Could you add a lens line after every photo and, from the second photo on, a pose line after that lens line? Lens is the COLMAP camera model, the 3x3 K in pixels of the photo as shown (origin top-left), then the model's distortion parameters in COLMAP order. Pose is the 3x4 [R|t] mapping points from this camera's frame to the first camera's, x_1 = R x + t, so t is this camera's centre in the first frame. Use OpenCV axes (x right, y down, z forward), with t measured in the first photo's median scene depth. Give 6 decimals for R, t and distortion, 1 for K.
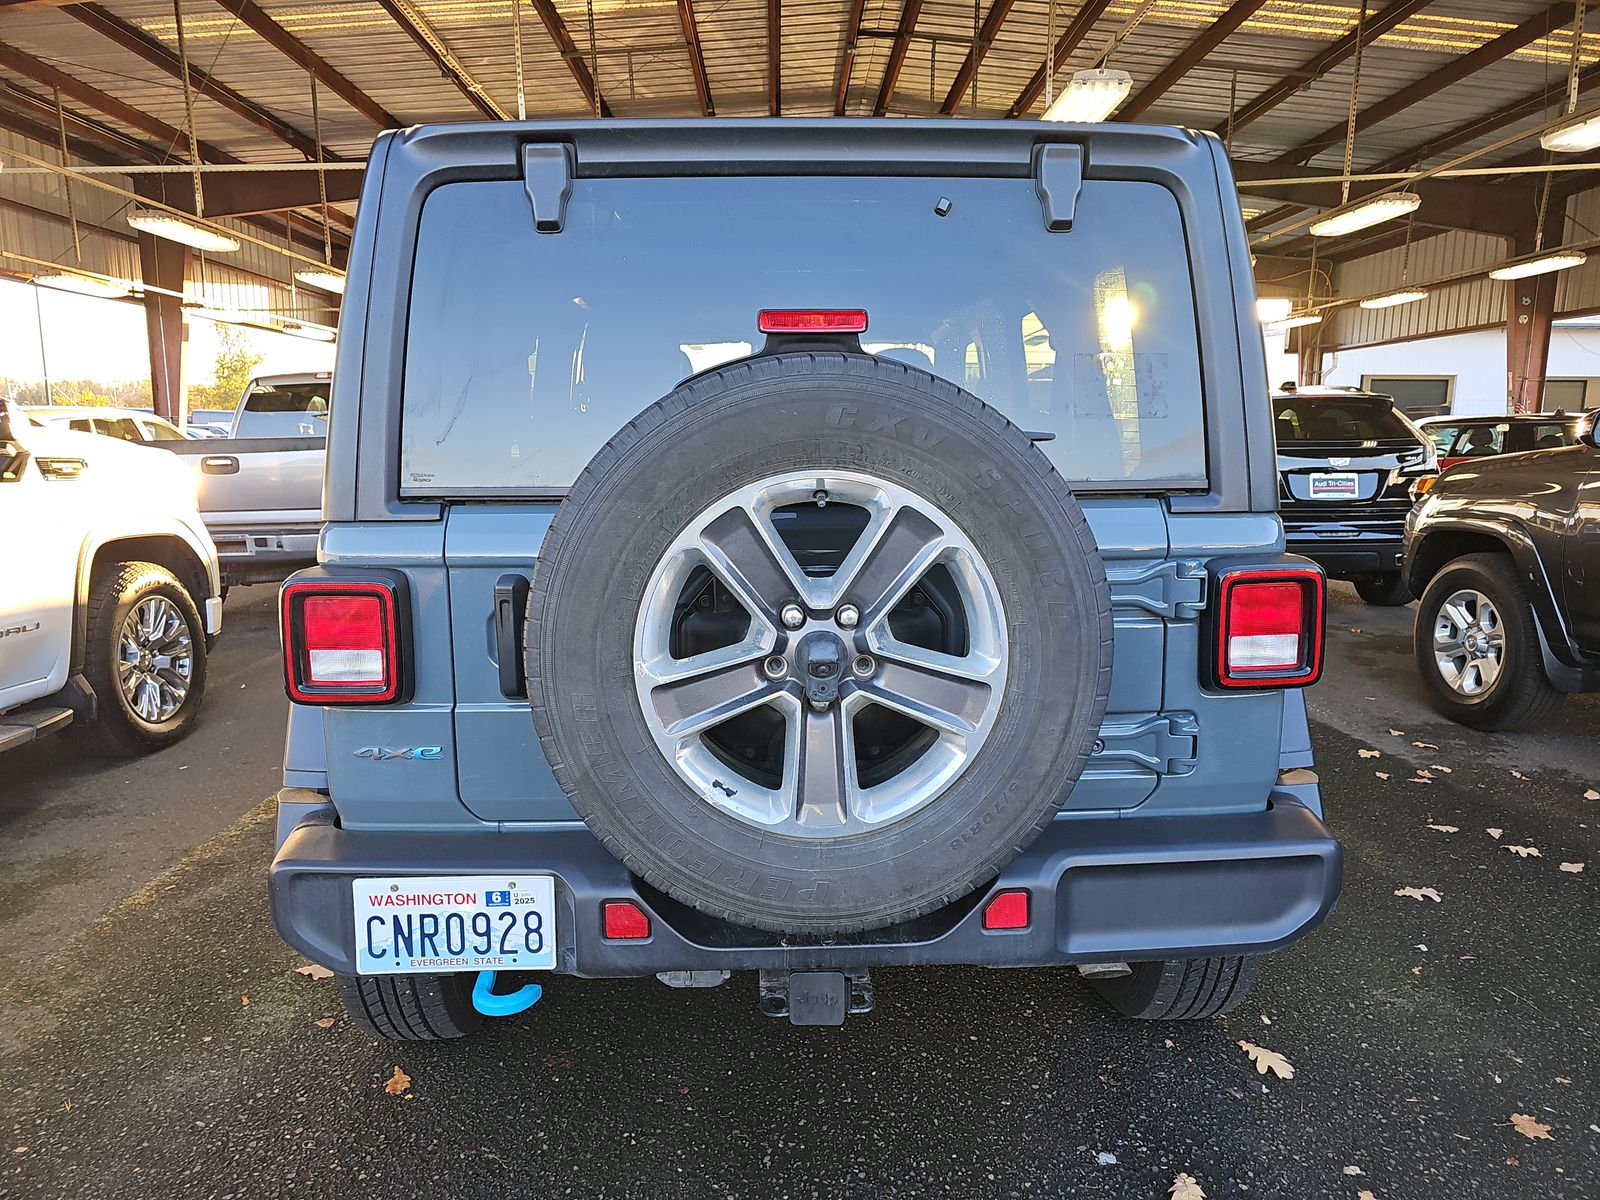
lens RADIAL K [[1072.0, 0, 802.9], [0, 1072.0, 607.0], [0, 0, 1]] dist [0.030743, -0.006485]
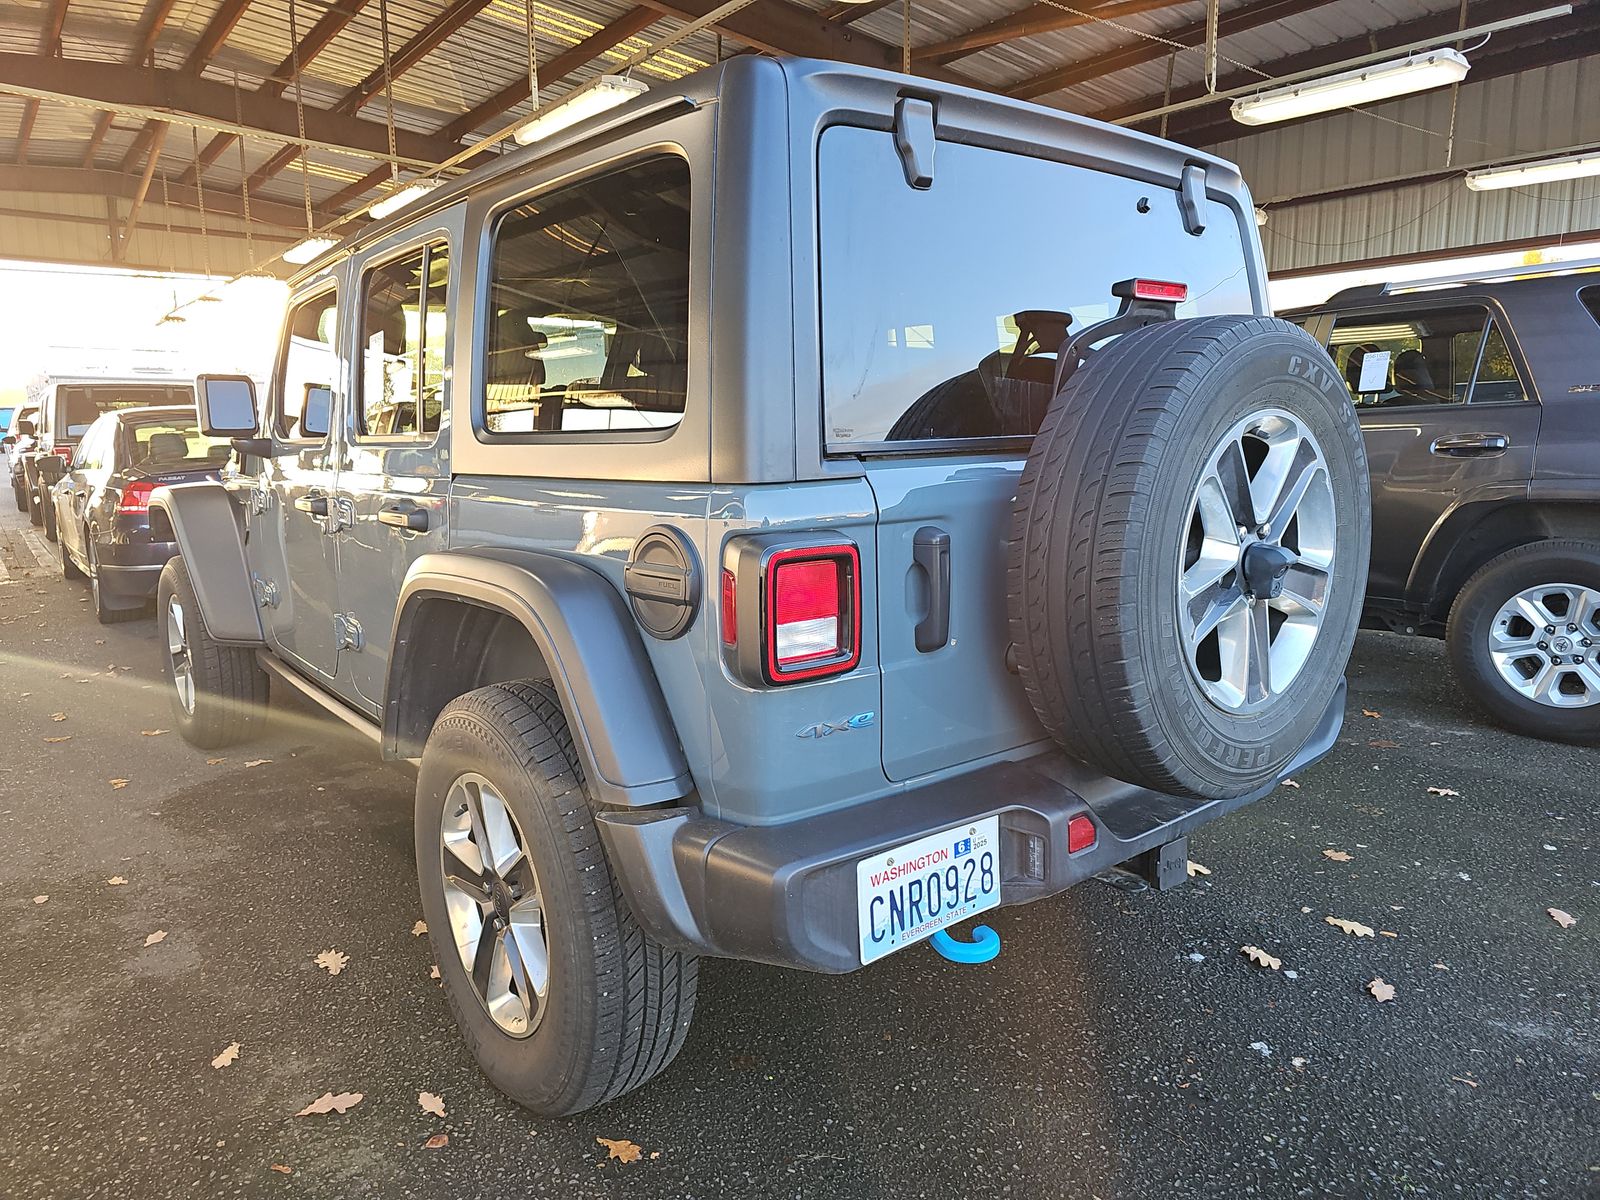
lens RADIAL K [[1072.0, 0, 801.9], [0, 1072.0, 588.5], [0, 0, 1]] dist [0.030743, -0.006485]
pose [[0.796201, -0.102694, 0.596254, -0.971566], [0.113118, 0.993379, 0.020040, -0.006306], [-0.594364, 0.051491, 0.802546, 0.272274]]
